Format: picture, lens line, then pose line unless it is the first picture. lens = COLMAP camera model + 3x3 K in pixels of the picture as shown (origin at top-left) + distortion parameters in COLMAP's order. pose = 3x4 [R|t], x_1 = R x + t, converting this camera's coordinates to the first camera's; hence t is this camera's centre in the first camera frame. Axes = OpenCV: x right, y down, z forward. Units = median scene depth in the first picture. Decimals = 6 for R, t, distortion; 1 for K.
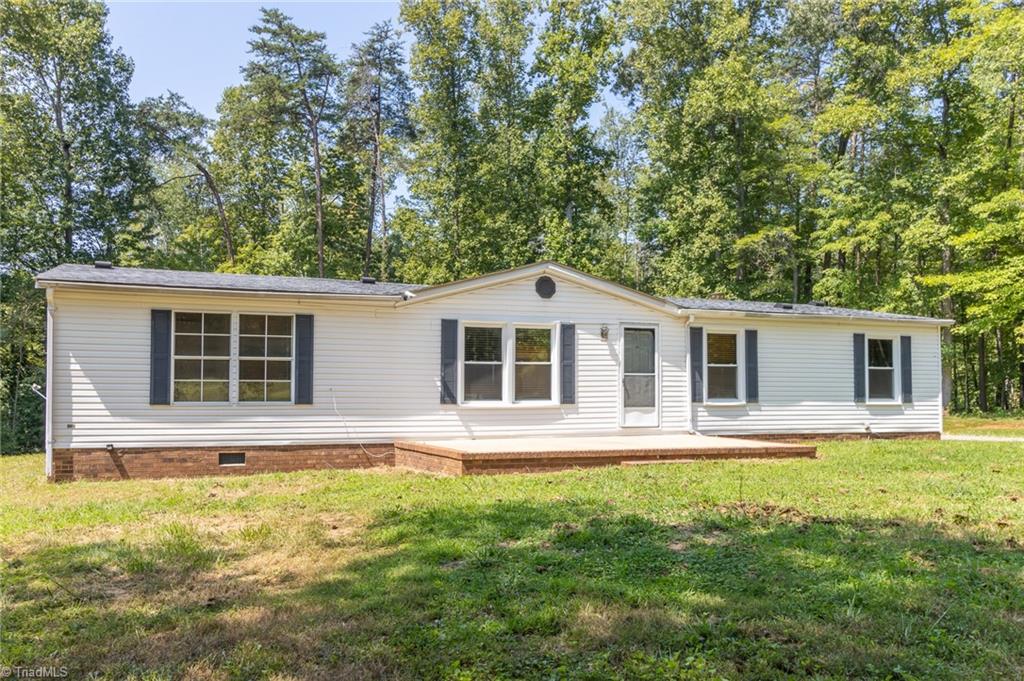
lens RADIAL K [[834.5, 0, 512.3], [0, 834.5, 377.2], [0, 0, 1]] dist [-0.003818, -0.006495]
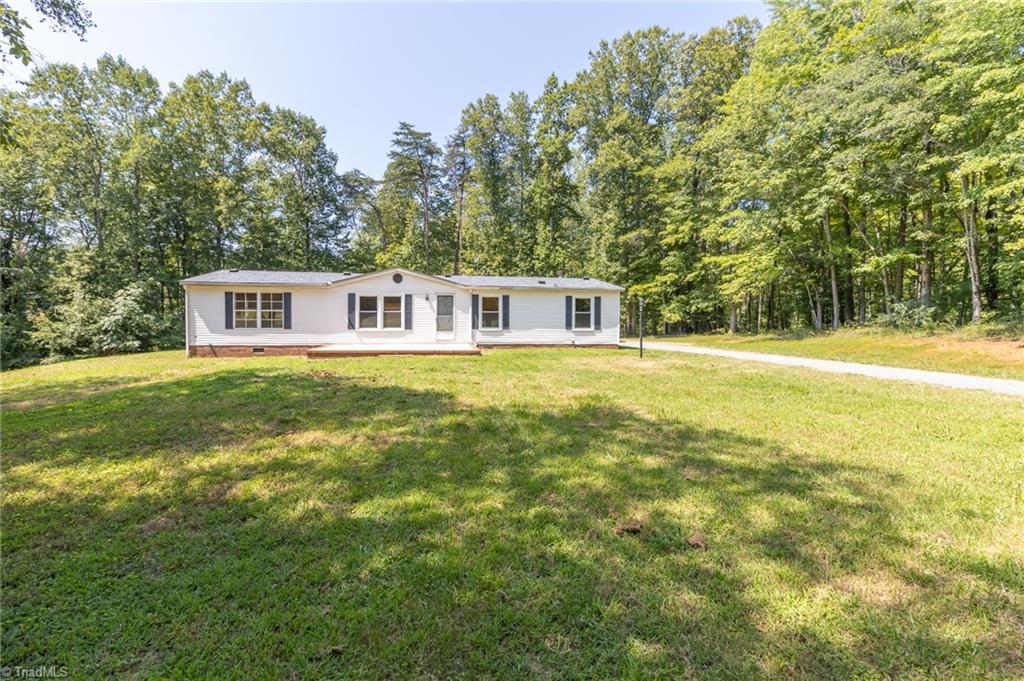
lens RADIAL K [[473.2, 0, 510.2], [0, 473.2, 331.0], [0, 0, 1]] dist [-0.001181, -0.000149]
pose [[0.977787, 0.013391, -0.209172, 0.569178], [-0.001703, 0.998431, 0.055962, -0.034089], [0.209593, -0.054362, 0.976276, -0.190126]]
